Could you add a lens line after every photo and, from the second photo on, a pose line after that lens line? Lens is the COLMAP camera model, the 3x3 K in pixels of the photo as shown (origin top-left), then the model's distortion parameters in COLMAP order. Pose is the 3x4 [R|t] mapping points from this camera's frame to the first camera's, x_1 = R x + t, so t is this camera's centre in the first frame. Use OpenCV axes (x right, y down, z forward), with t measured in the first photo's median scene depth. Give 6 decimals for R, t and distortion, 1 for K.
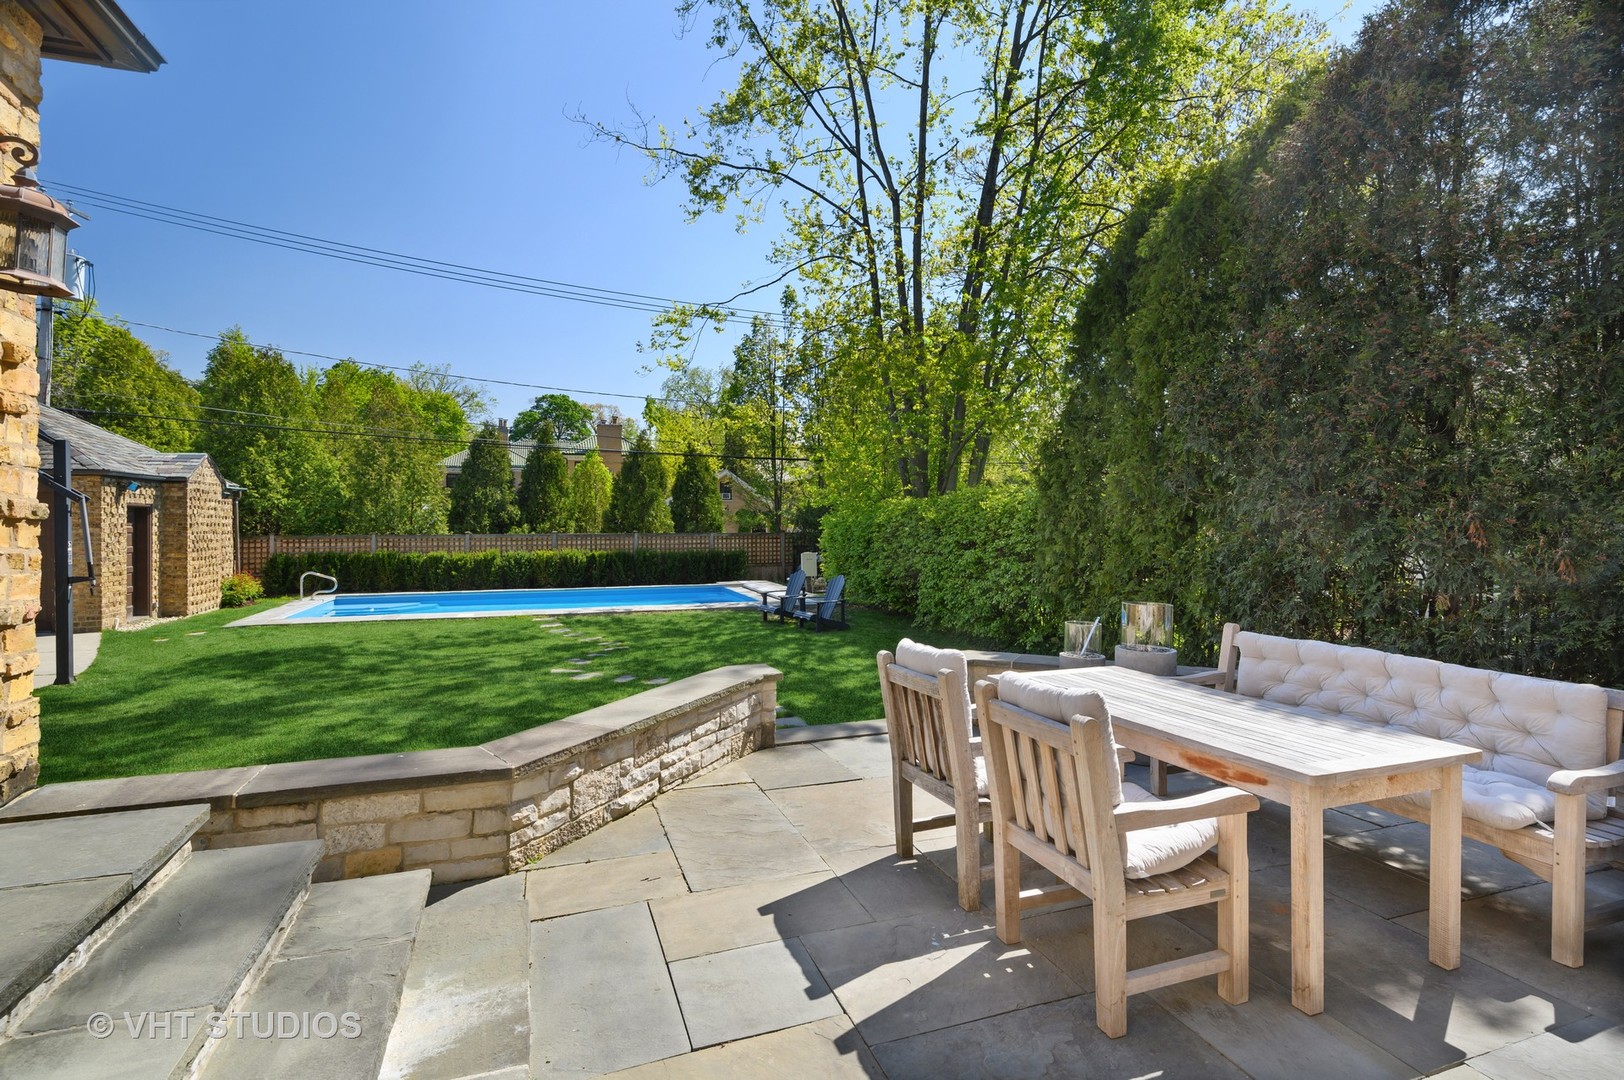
lens RADIAL K [[783.5, 0, 816.8], [0, 783.5, 530.7], [0, 0, 1]] dist [-0.000759, -0.000240]
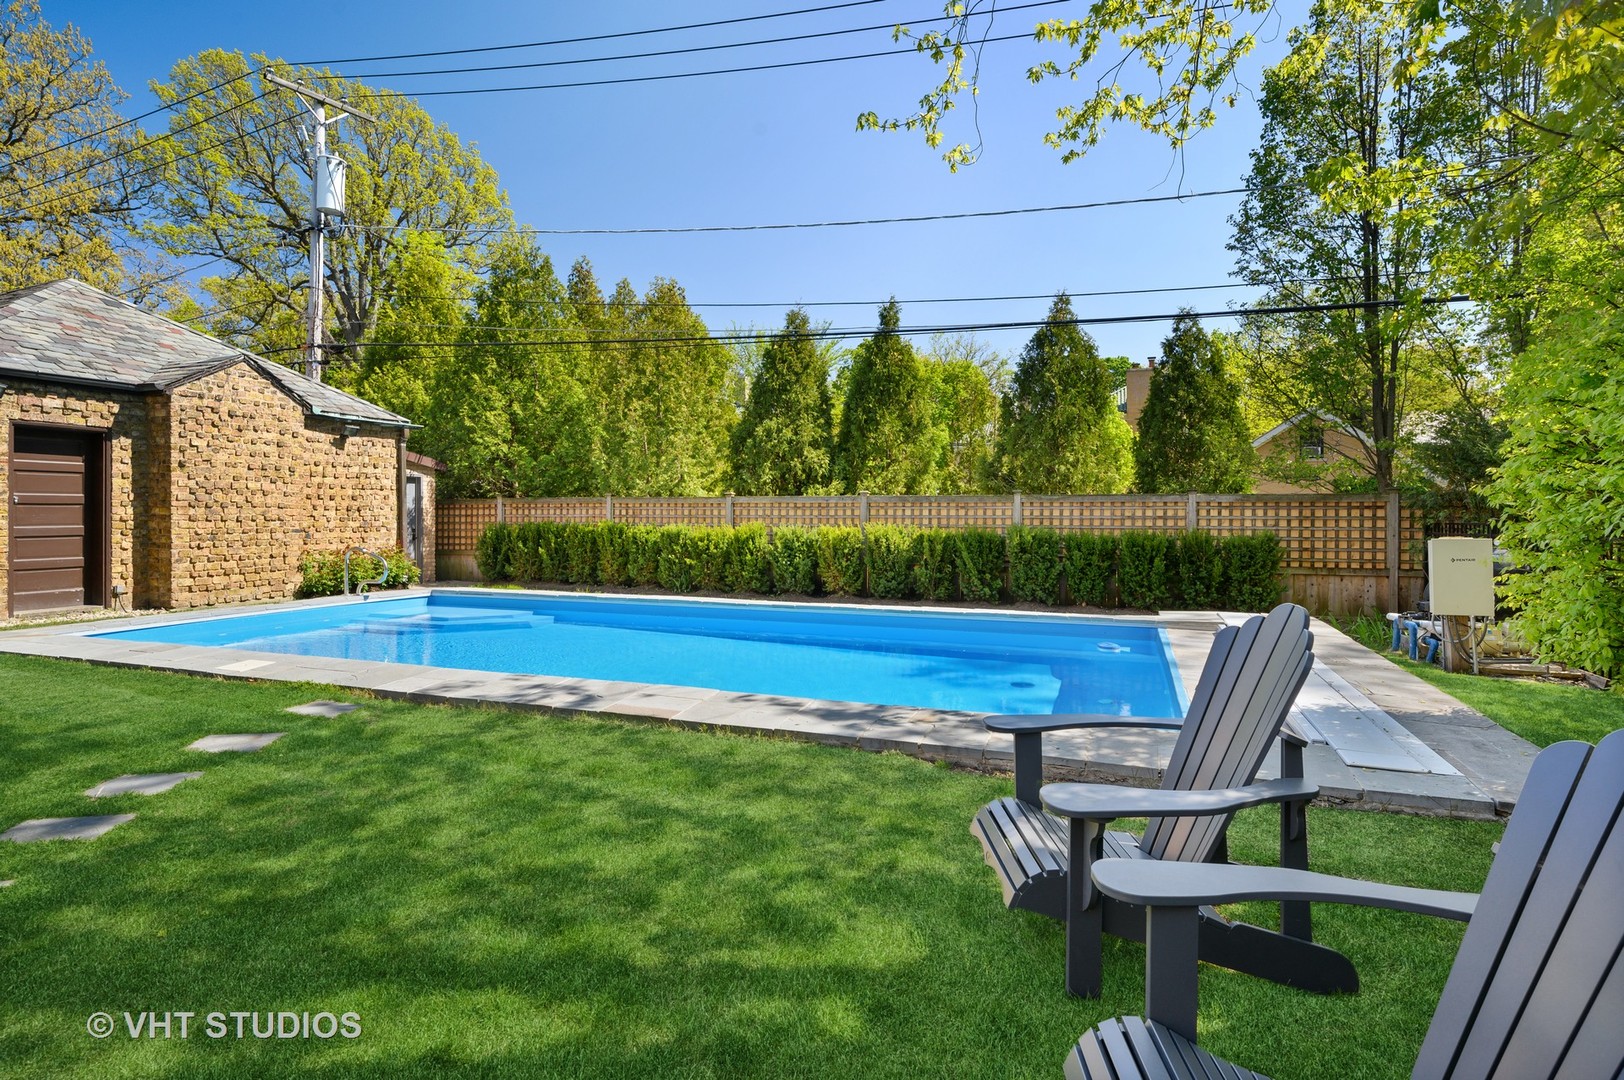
lens RADIAL K [[844.6, 0, 815.5], [0, 844.6, 518.2], [0, 0, 1]] dist [-0.000092, -0.000578]
pose [[0.764729, 0.002936, -0.644345, 0.010175], [-0.010434, 0.999915, -0.007827, 0.025499], [0.644267, 0.012708, 0.764695, 0.574383]]
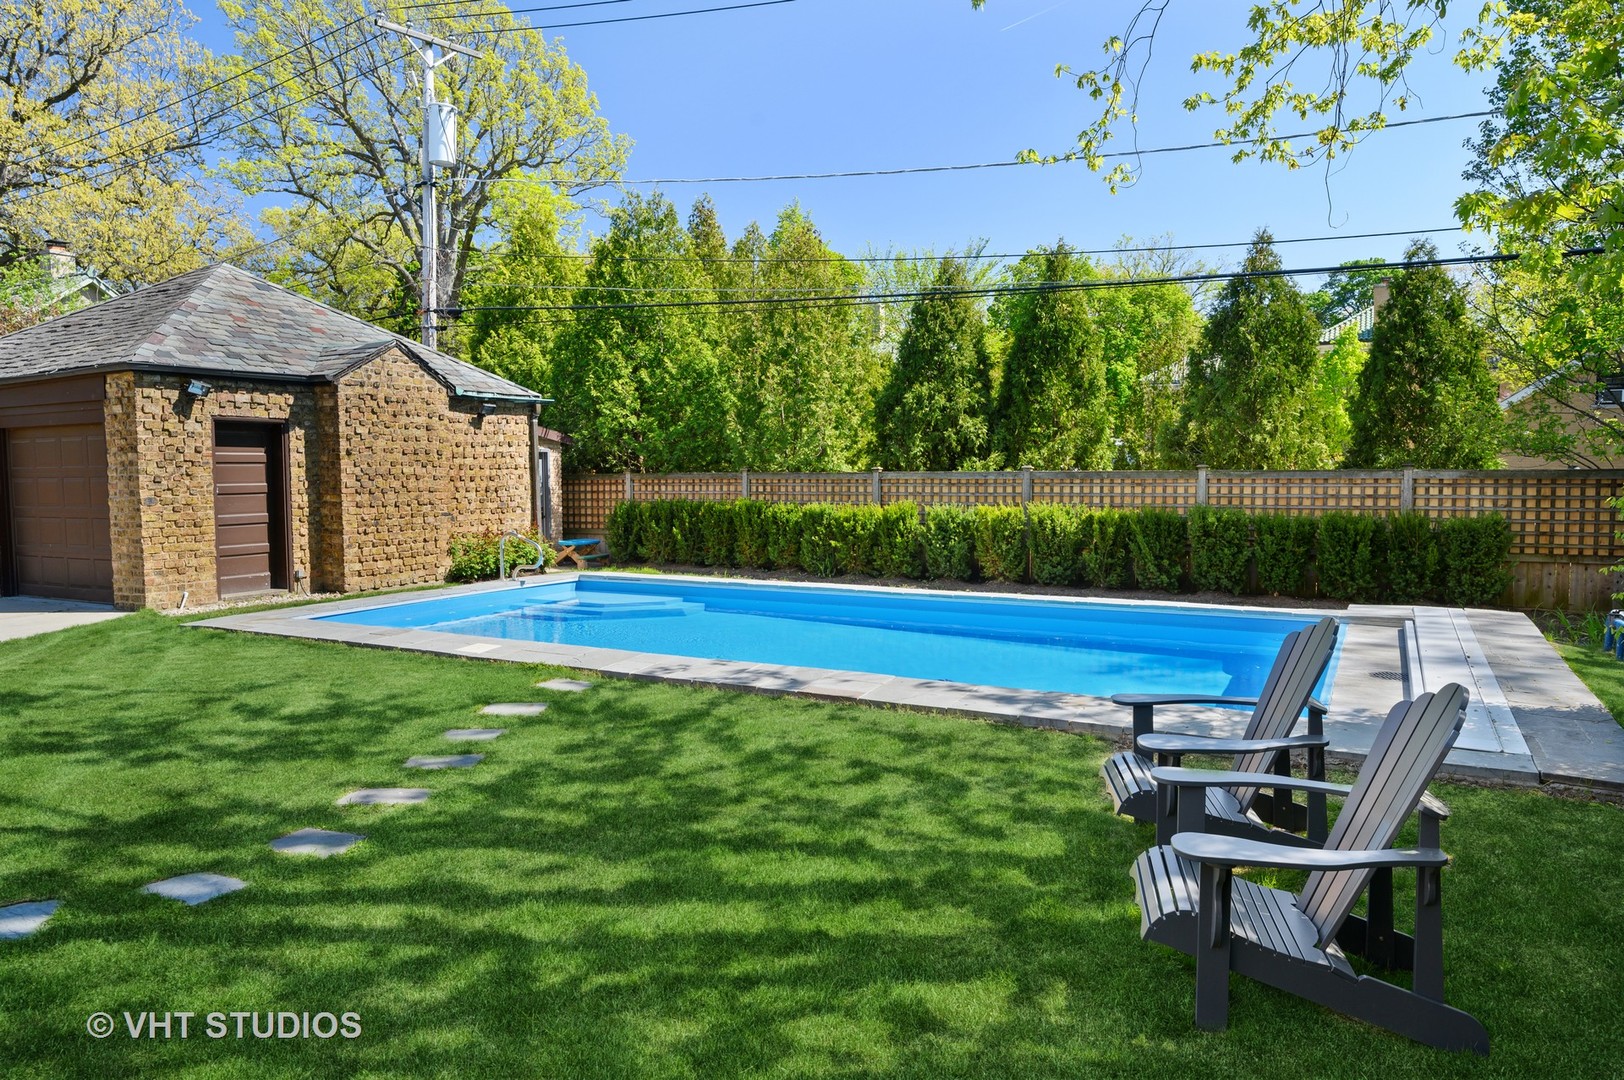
lens RADIAL K [[1064.6, 0, 815.5], [0, 1064.6, 540.2], [0, 0, 1]] dist [-0.007094, 0.002054]
pose [[0.667630, 0.044558, -0.743159, 0.068497], [-0.003558, 0.998387, 0.056664, 0.010159], [0.744485, -0.035186, 0.666712, 0.497884]]
